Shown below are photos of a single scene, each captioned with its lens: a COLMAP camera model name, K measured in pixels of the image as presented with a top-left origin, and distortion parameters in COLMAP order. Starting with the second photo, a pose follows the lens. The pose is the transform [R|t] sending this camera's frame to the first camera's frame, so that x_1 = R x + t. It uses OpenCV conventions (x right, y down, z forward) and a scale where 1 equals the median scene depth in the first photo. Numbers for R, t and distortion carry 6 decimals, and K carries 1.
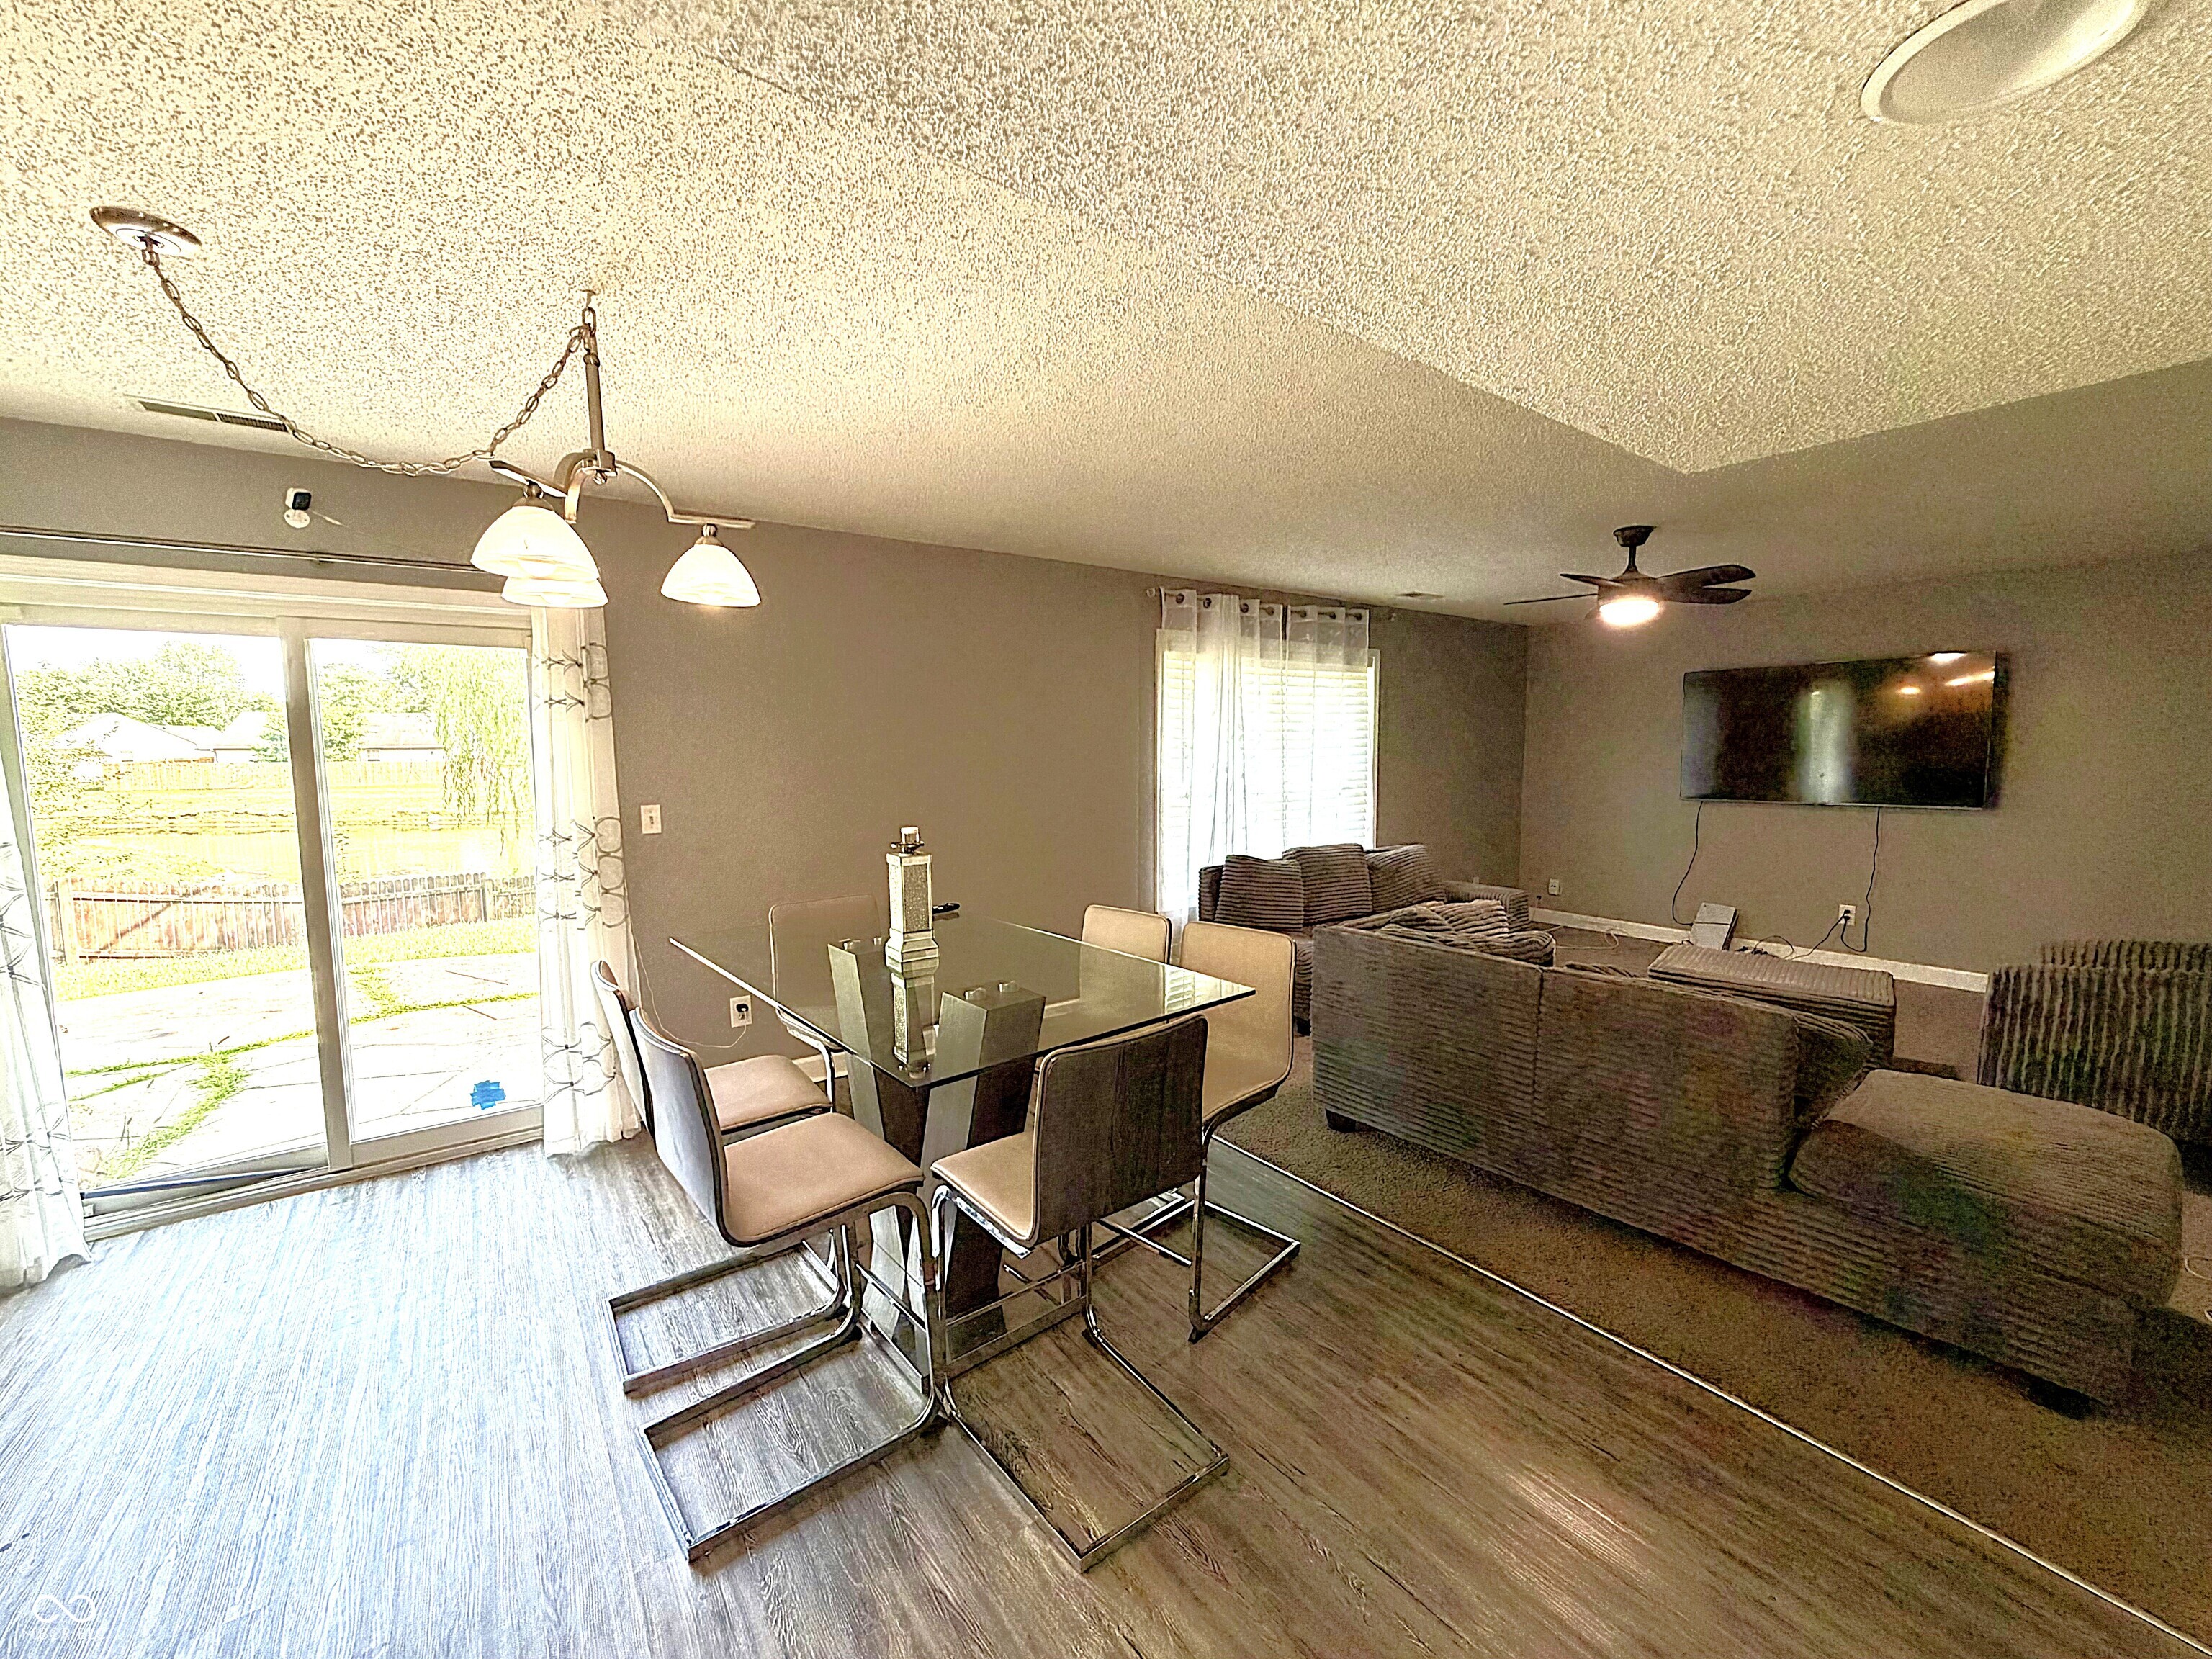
lens RADIAL K [[883.1, 0, 1104.0], [0, 883.1, 834.6], [0, 0, 1]] dist [-0.001791, 0.000781]
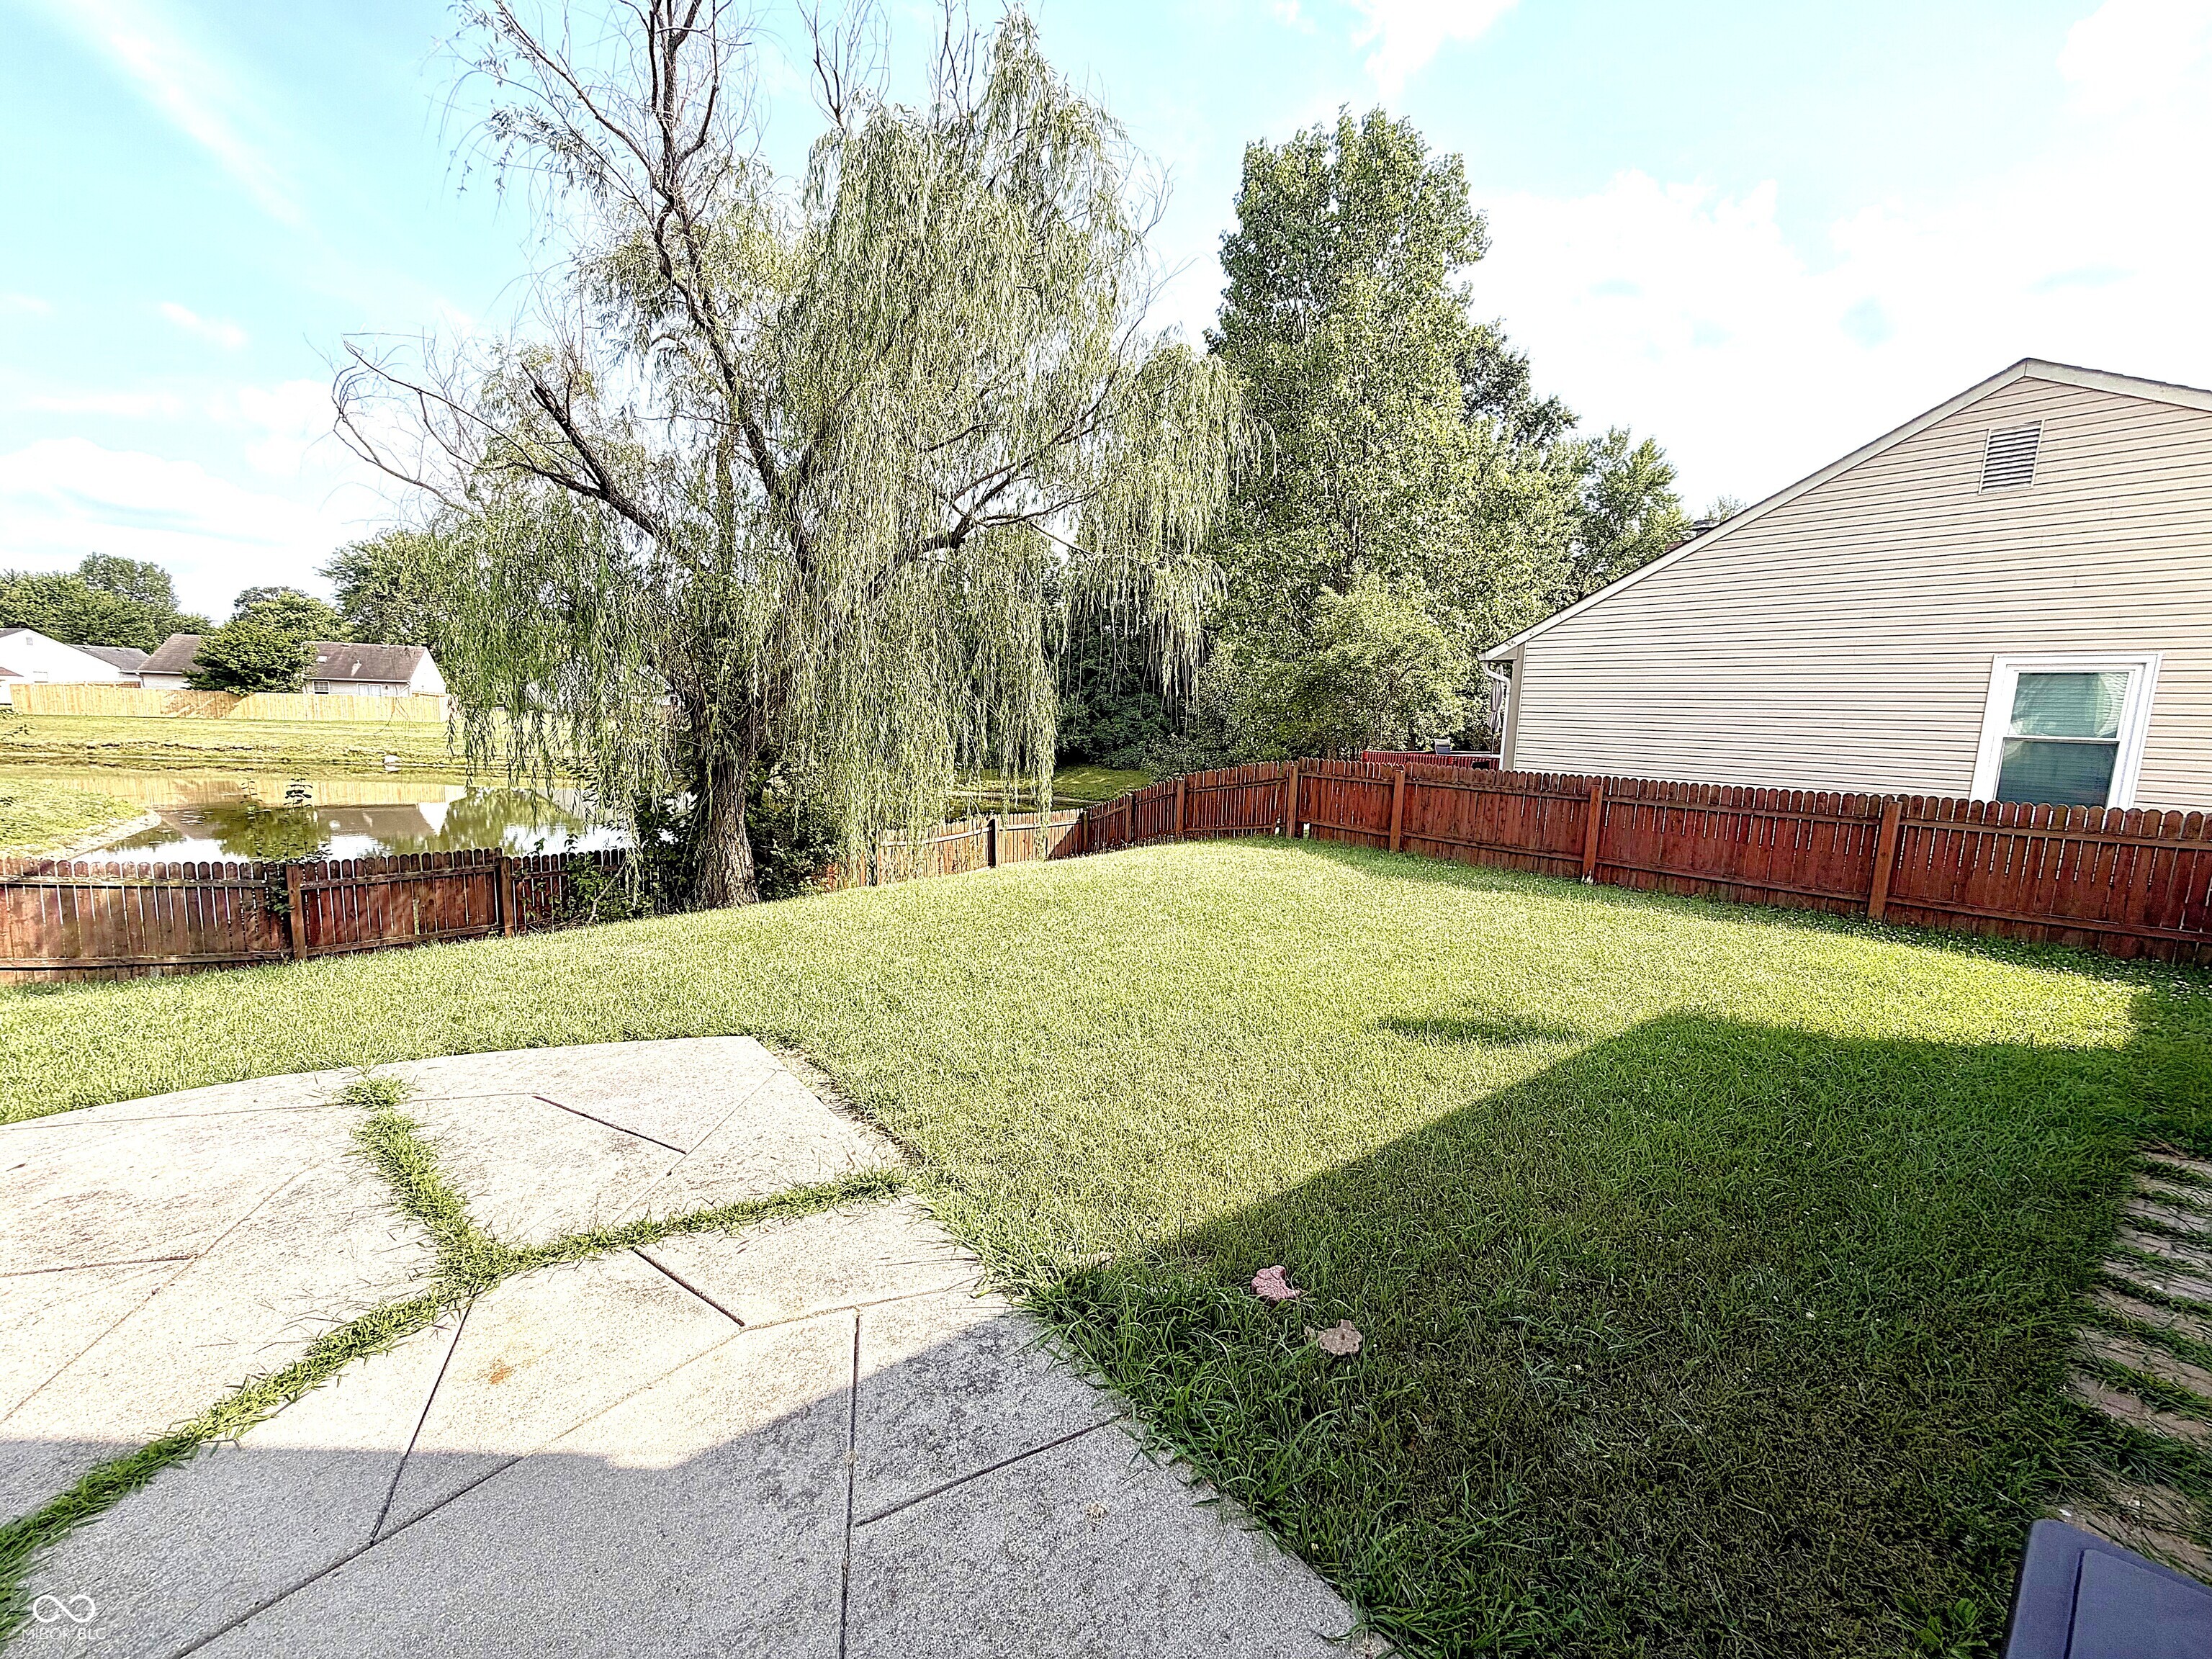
lens RADIAL K [[883.1, 0, 1109.7], [0, 883.1, 828.1], [0, 0, 1]] dist [-0.001791, 0.000781]
pose [[0.998577, 0.033934, 0.041137, -0.985226], [-0.035301, 0.998832, 0.032988, -0.068153], [-0.039969, -0.034393, 0.998609, 1.073309]]
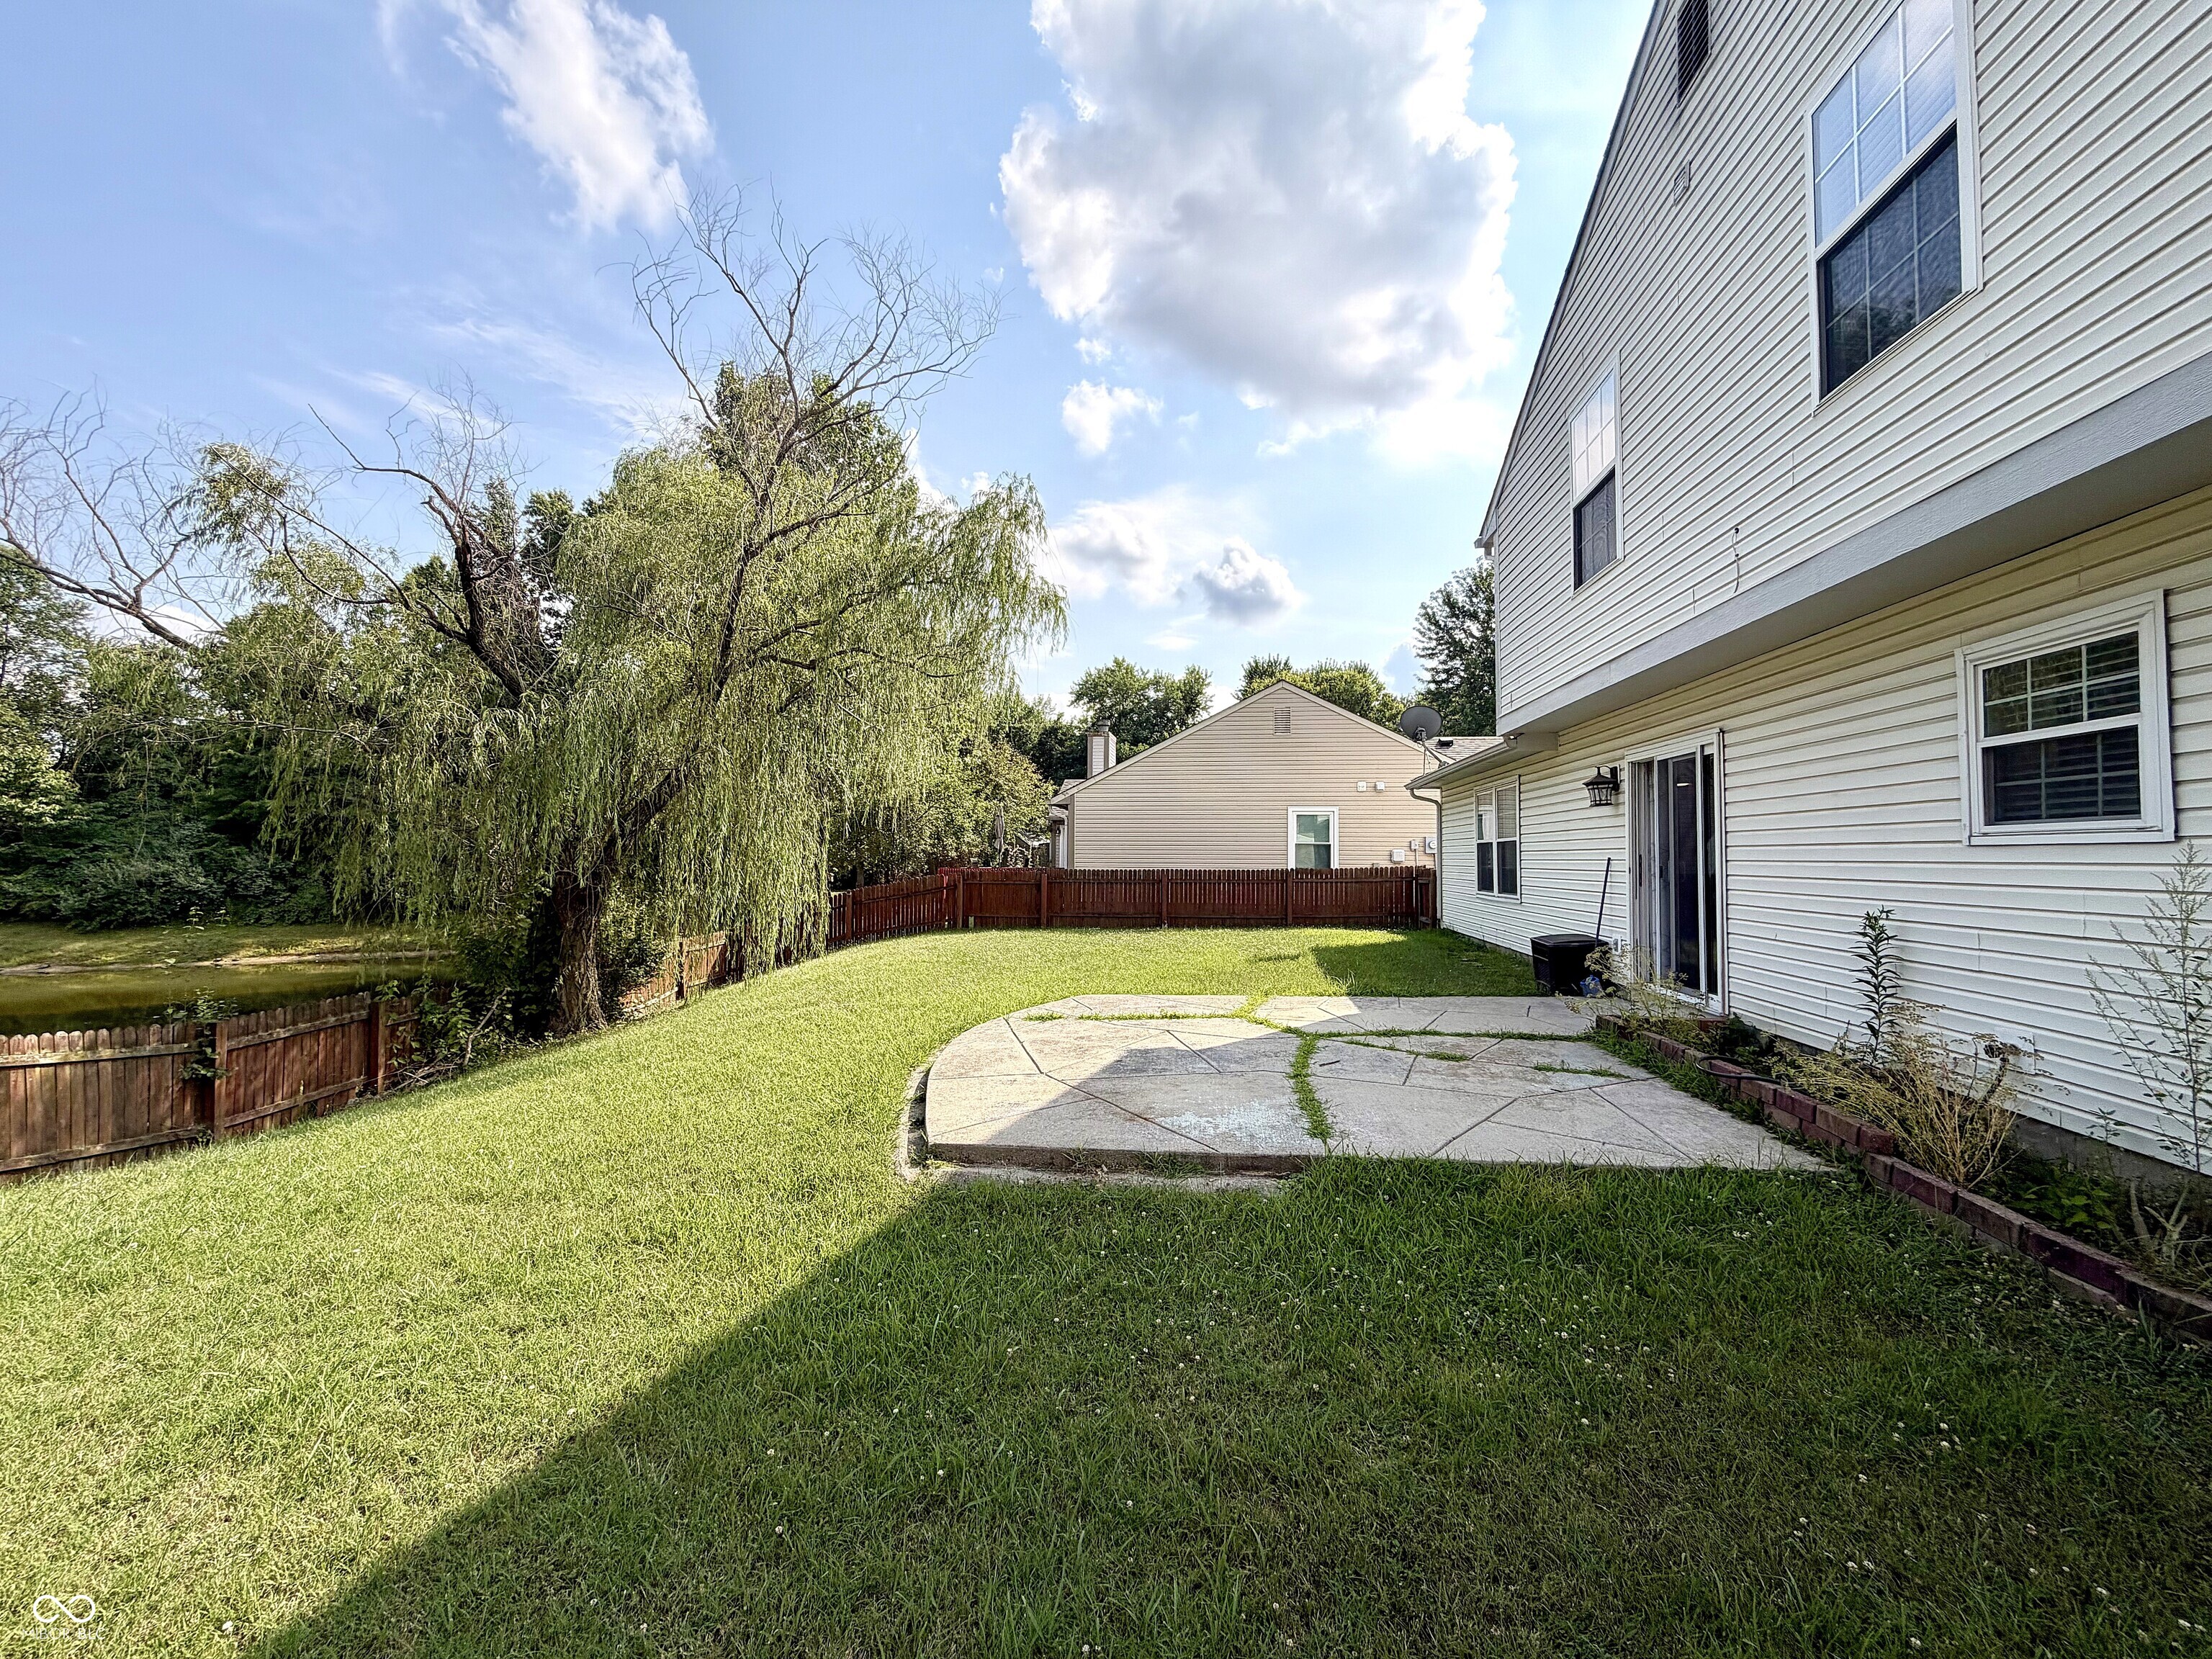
lens RADIAL K [[883.1, 0, 1106.9], [0, 883.1, 831.7], [0, 0, 1]] dist [-0.001791, 0.000781]
pose [[0.690583, 0.031140, 0.722583, -3.485522], [0.061942, 0.992856, -0.101986, 0.106675], [-0.720596, 0.115188, 0.683720, 0.453601]]
